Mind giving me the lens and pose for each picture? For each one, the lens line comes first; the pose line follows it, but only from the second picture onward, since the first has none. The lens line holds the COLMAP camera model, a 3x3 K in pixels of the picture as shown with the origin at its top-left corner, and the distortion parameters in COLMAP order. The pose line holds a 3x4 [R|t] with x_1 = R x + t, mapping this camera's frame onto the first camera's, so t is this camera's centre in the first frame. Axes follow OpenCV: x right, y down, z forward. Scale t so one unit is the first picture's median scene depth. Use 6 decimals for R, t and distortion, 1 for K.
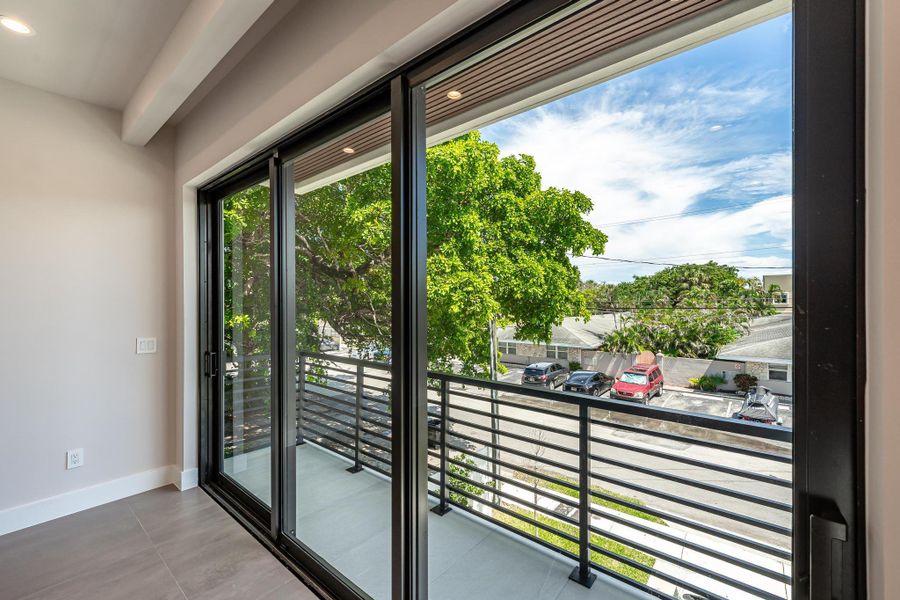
lens RADIAL K [[371.9, 0, 450.0], [0, 371.9, 300.0], [0, 0, 1]] dist [0.009366, 0.000134]
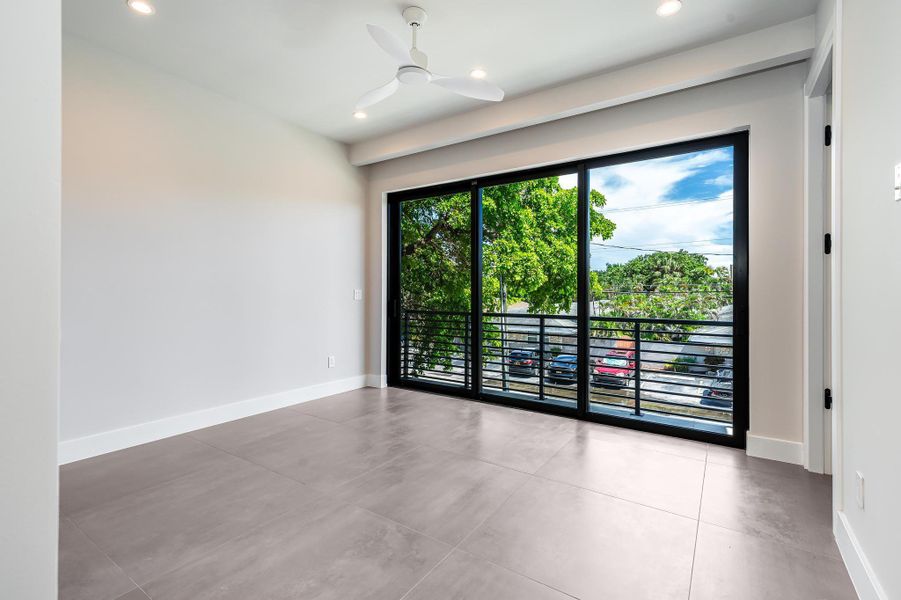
lens RADIAL K [[393.9, 0, 454.2], [0, 393.9, 292.1], [0, 0, 1]] dist [0.000717, 0.000090]
pose [[0.996349, -0.002016, 0.085344, -0.253368], [0.001227, 0.999956, 0.009299, 0.043733], [-0.085359, -0.009160, 0.996308, -0.302358]]
